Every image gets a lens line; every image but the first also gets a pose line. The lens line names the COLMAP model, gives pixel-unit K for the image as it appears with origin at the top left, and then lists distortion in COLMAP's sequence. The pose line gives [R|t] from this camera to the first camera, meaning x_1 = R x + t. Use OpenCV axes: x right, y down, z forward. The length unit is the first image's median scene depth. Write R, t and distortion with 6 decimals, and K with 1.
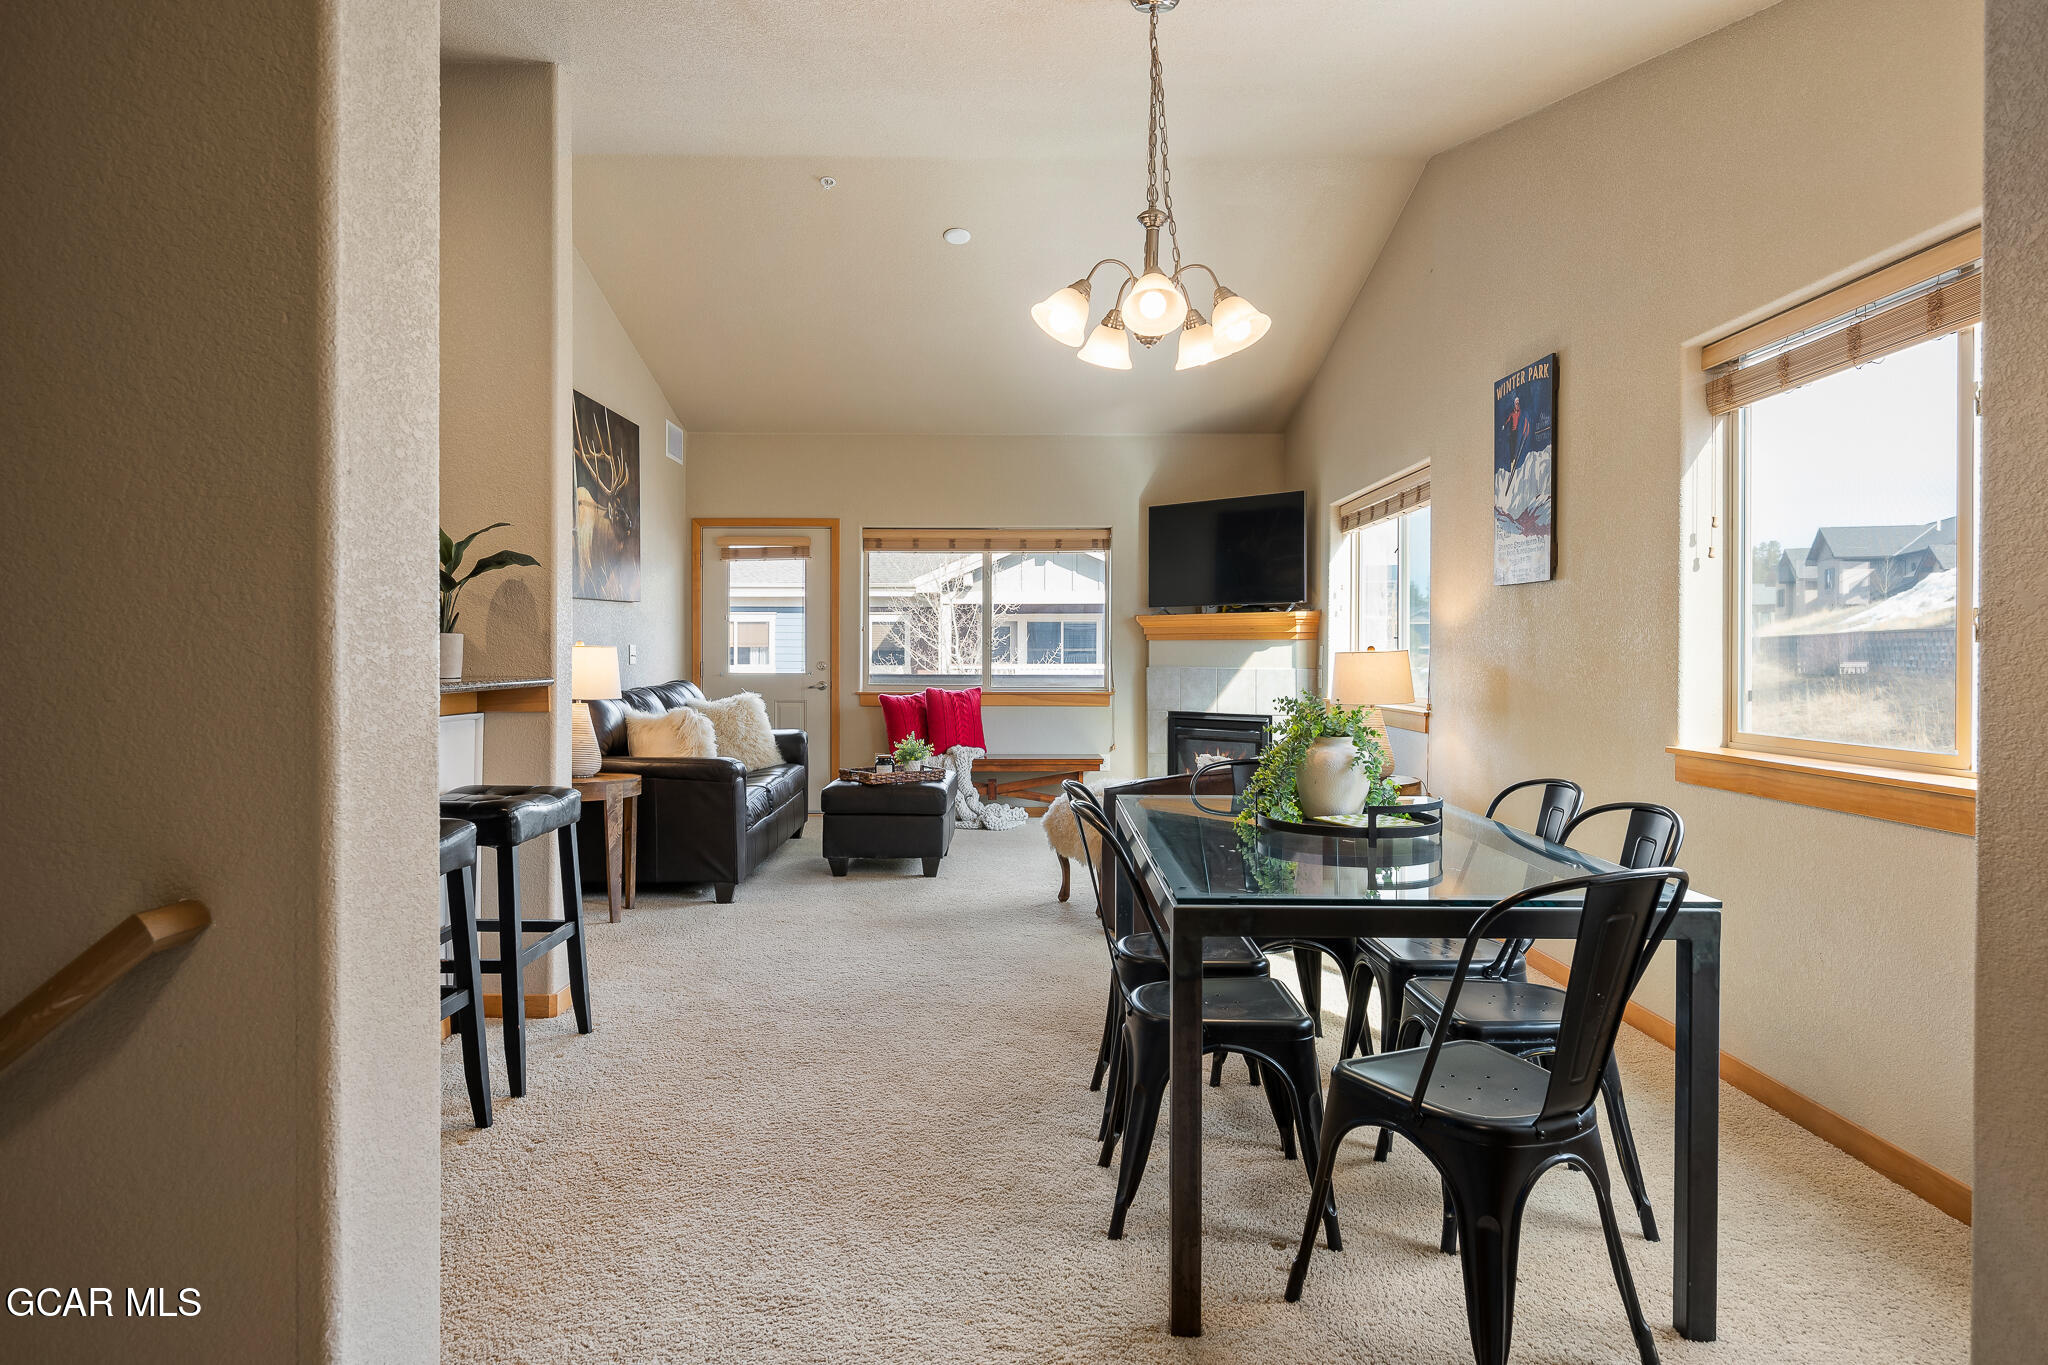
lens RADIAL K [[1225.9, 0, 1024.0], [0, 1225.9, 682.5], [0, 0, 1]] dist [0.000315, 0.000017]
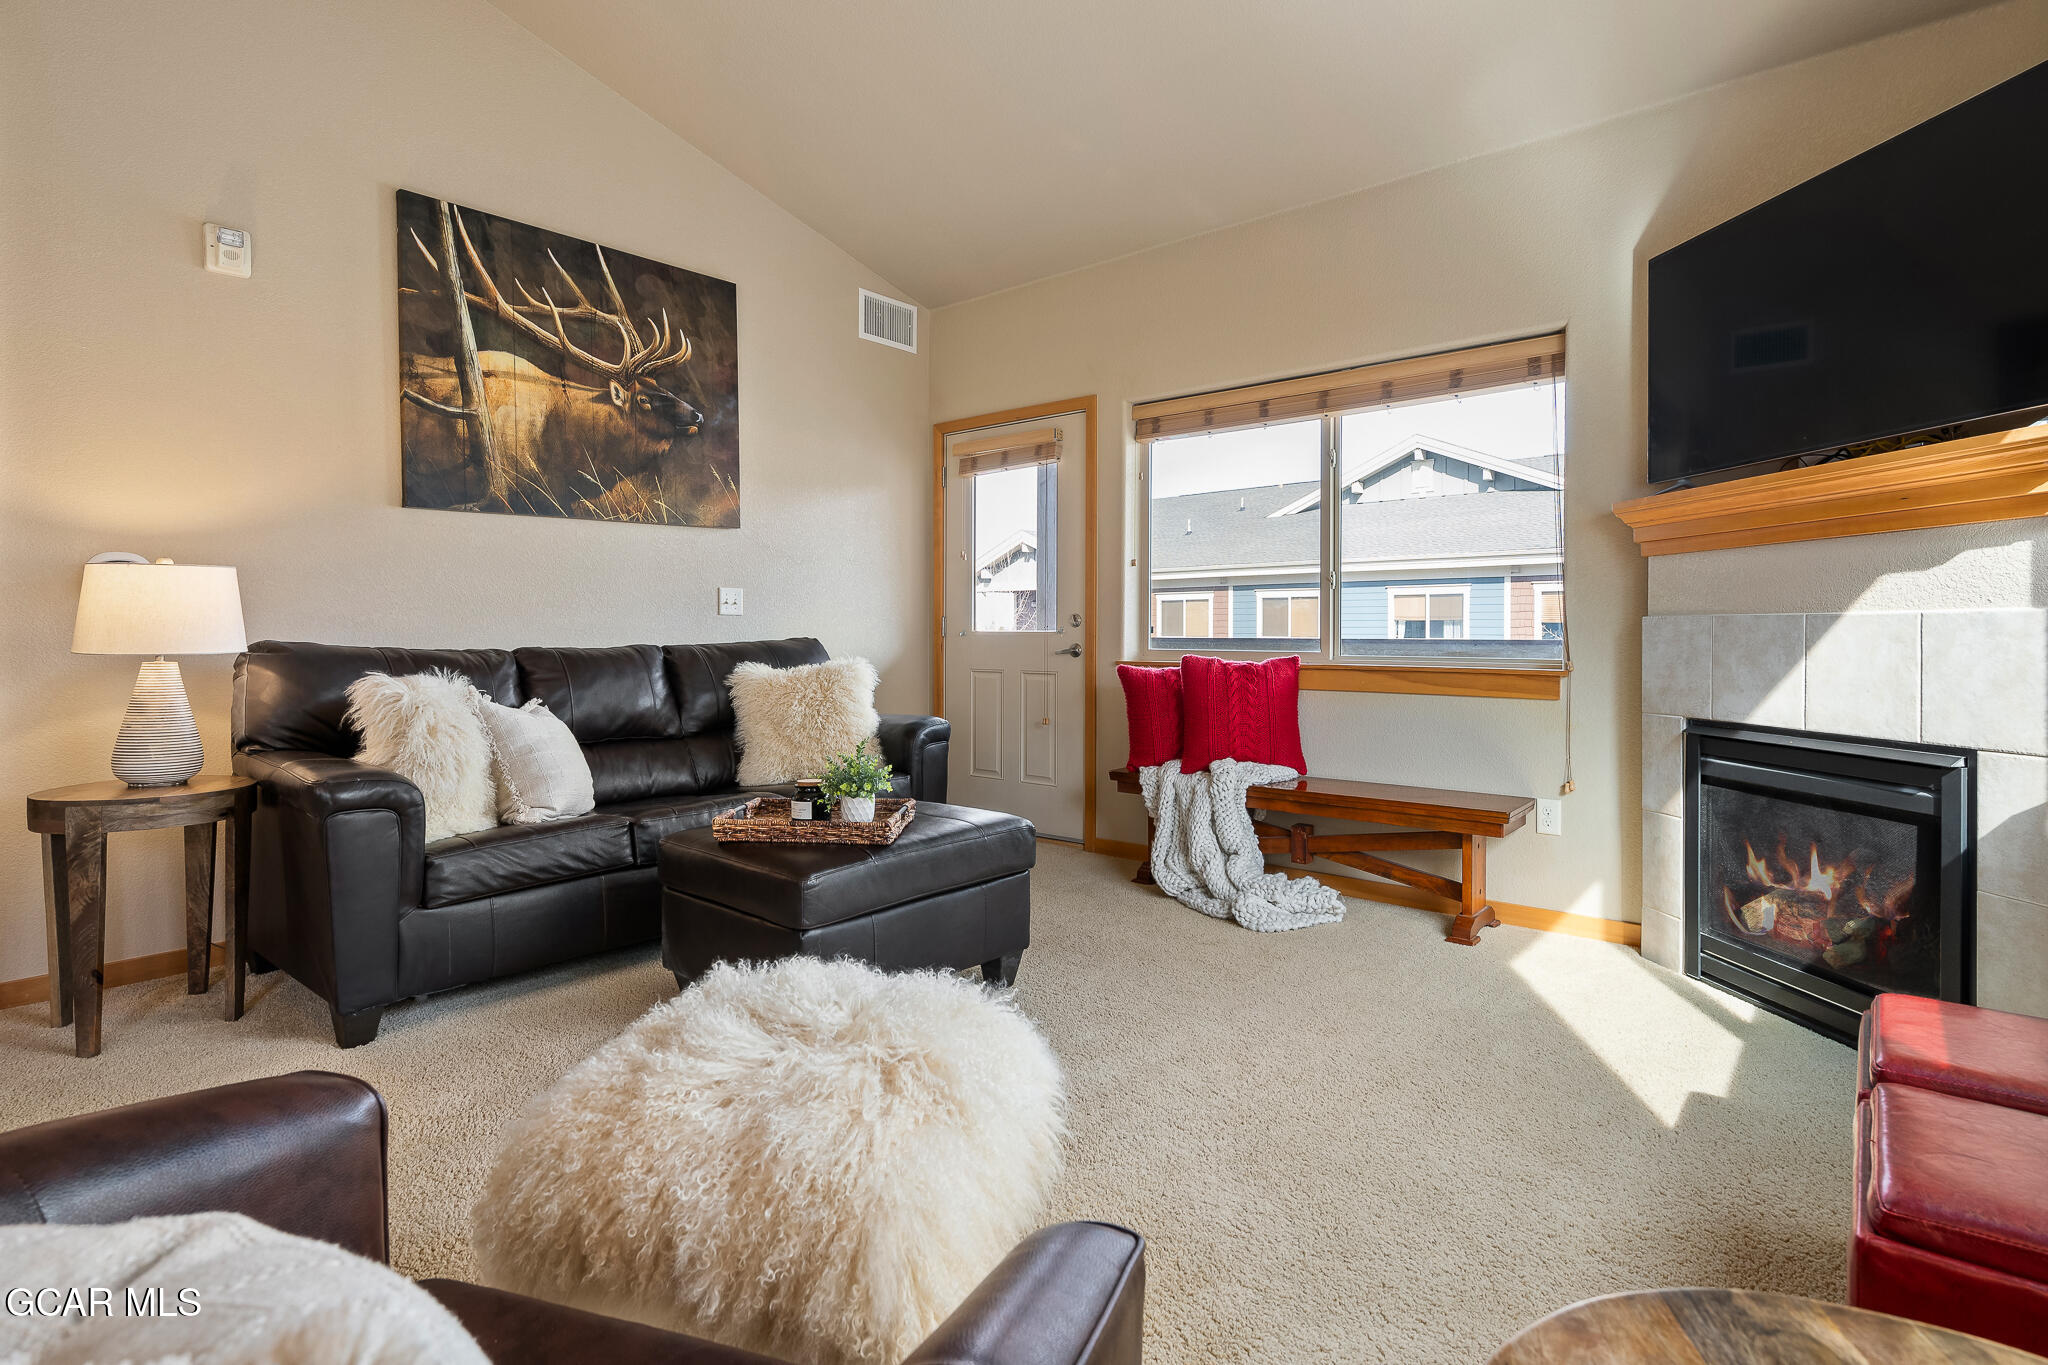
lens RADIAL K [[1013.1, 0, 1014.3], [0, 1013.1, 635.0], [0, 0, 1]] dist [-0.000593, -0.001236]
pose [[0.750630, 0.000212, -0.660722, 0.172920], [-0.014815, 0.999754, -0.016510, 0.003922], [0.660556, 0.022181, 0.750449, 0.570304]]
